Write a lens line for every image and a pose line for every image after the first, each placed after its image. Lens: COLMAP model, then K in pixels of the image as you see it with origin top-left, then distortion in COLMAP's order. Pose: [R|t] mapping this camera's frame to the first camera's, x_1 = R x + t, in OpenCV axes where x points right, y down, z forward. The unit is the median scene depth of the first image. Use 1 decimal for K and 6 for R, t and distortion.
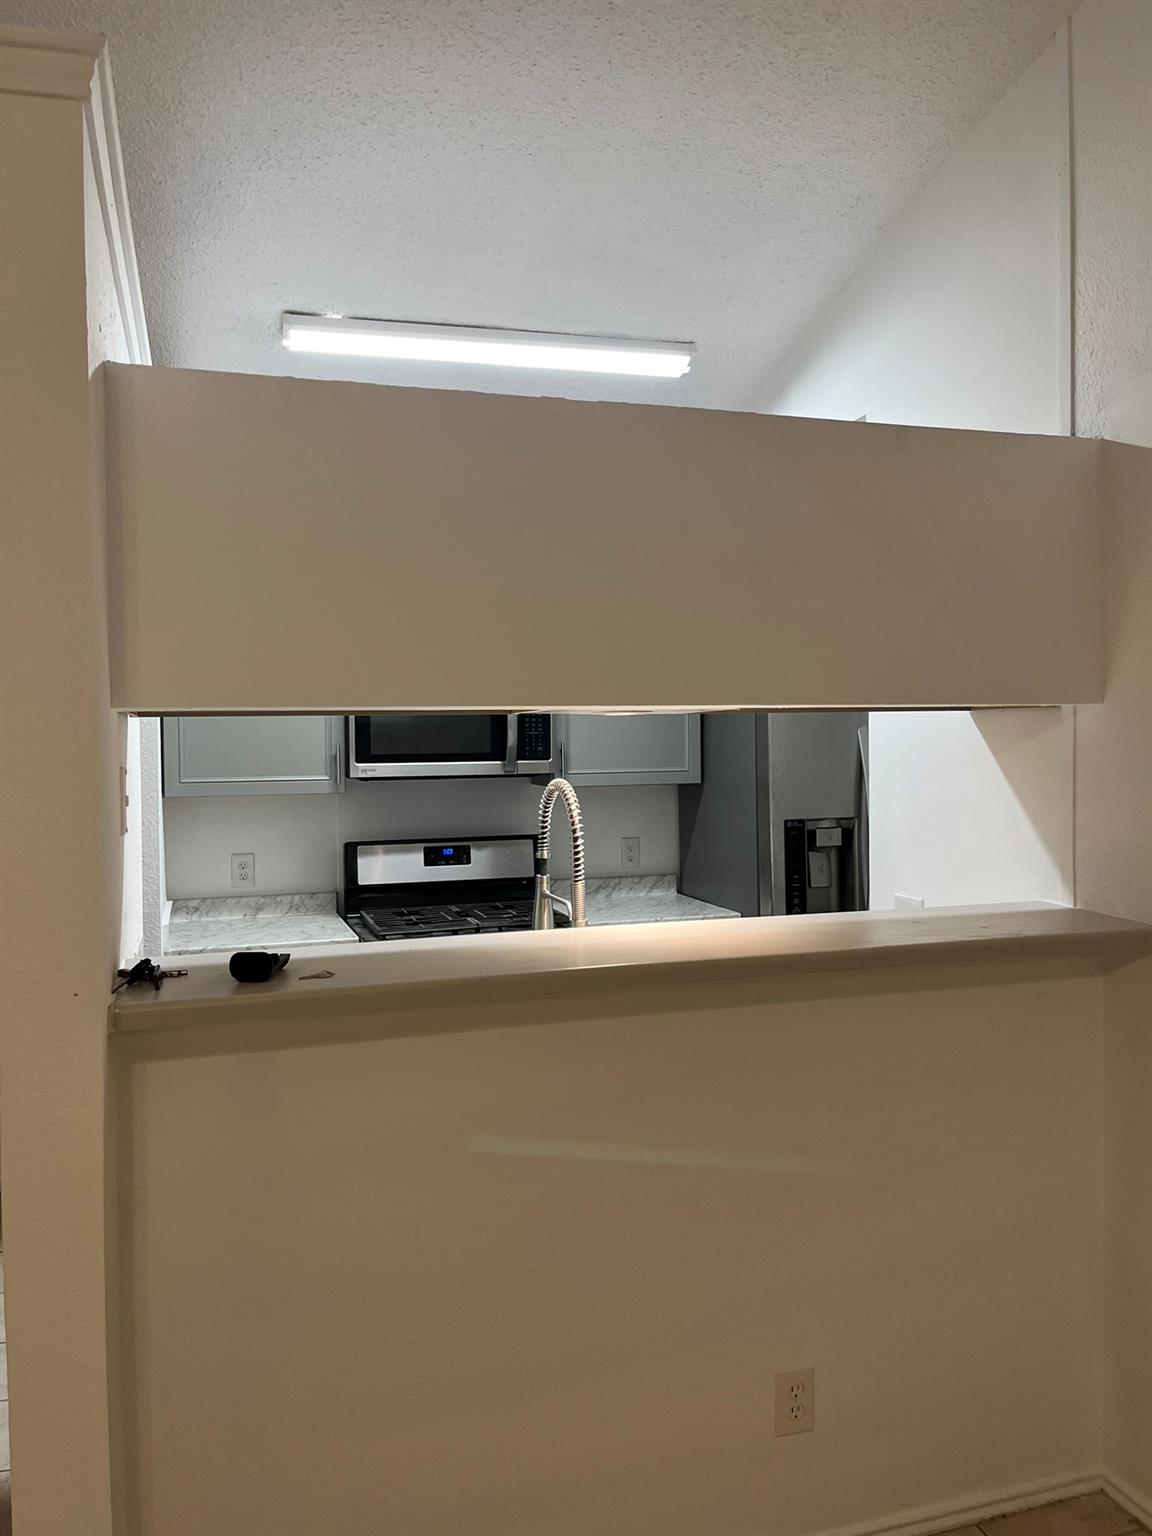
lens RADIAL K [[1159.9, 0, 575.7], [0, 1159.9, 767.4], [0, 0, 1]] dist [0.063909, -0.103541]
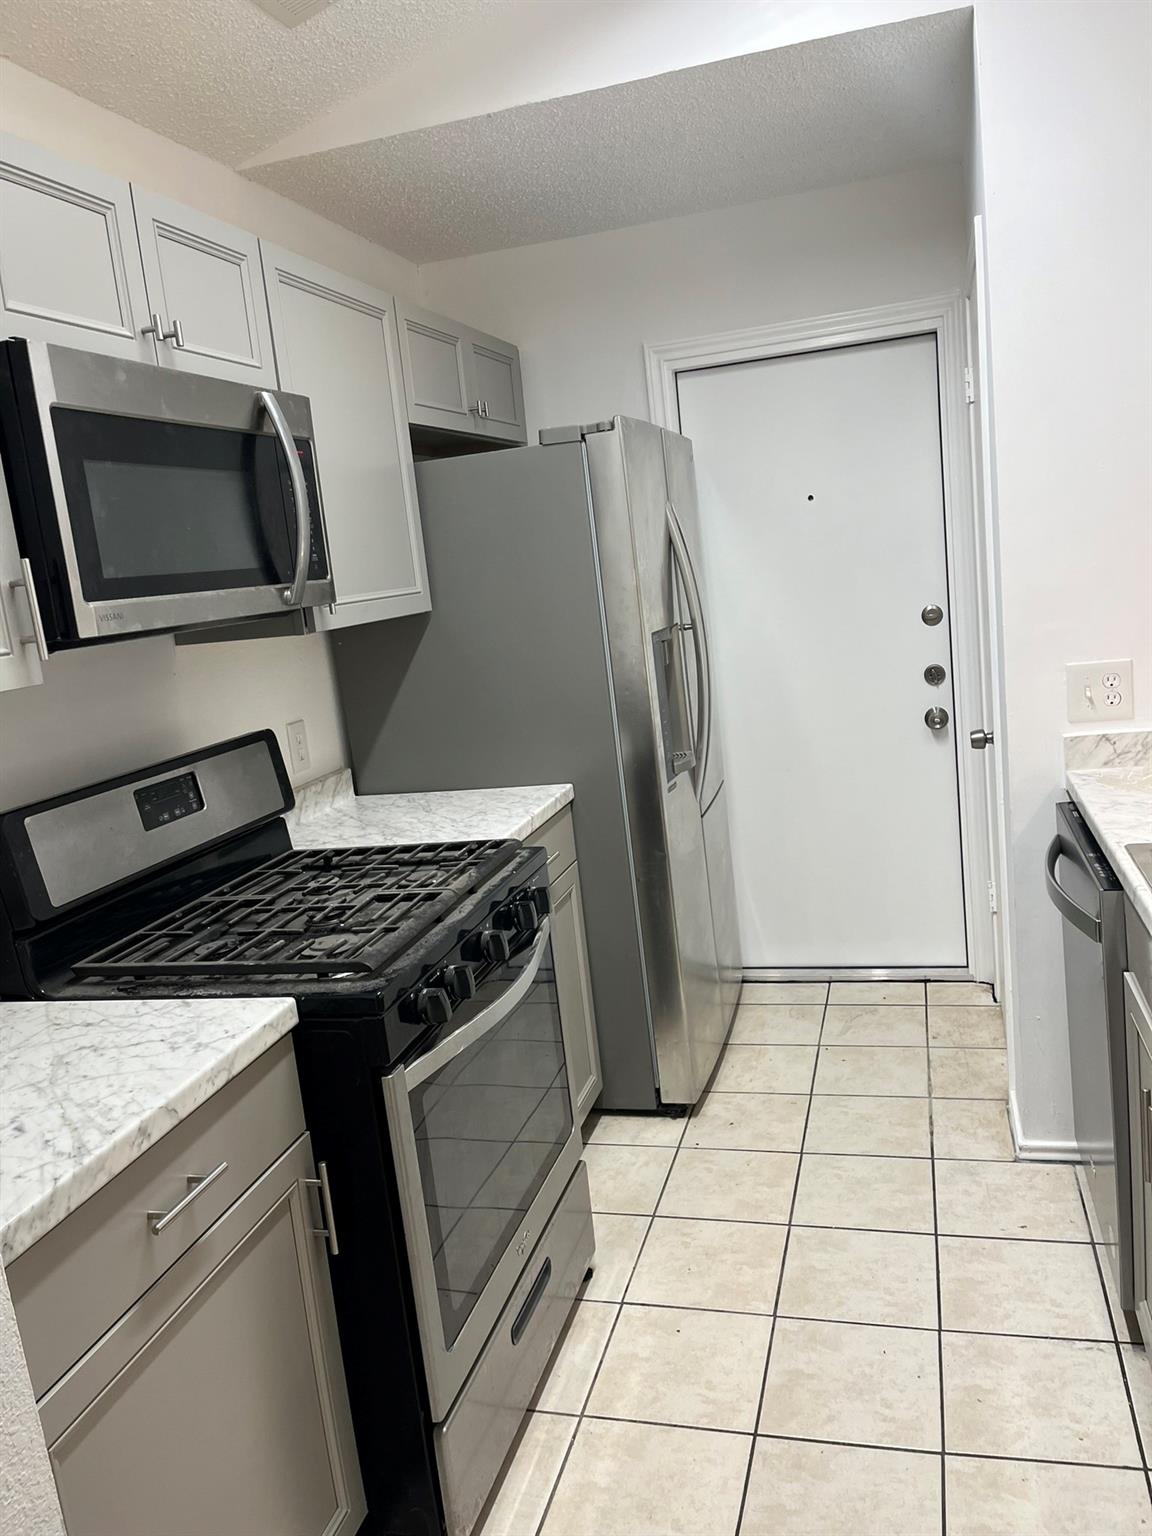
lens RADIAL K [[1159.9, 0, 580.6], [0, 1159.9, 761.9], [0, 0, 1]] dist [0.063909, -0.103541]
pose [[0.551588, -0.190979, 0.811959, -0.365702], [0.116429, 0.981535, 0.151770, 0.007658], [-0.825951, 0.010821, 0.563639, 0.547291]]
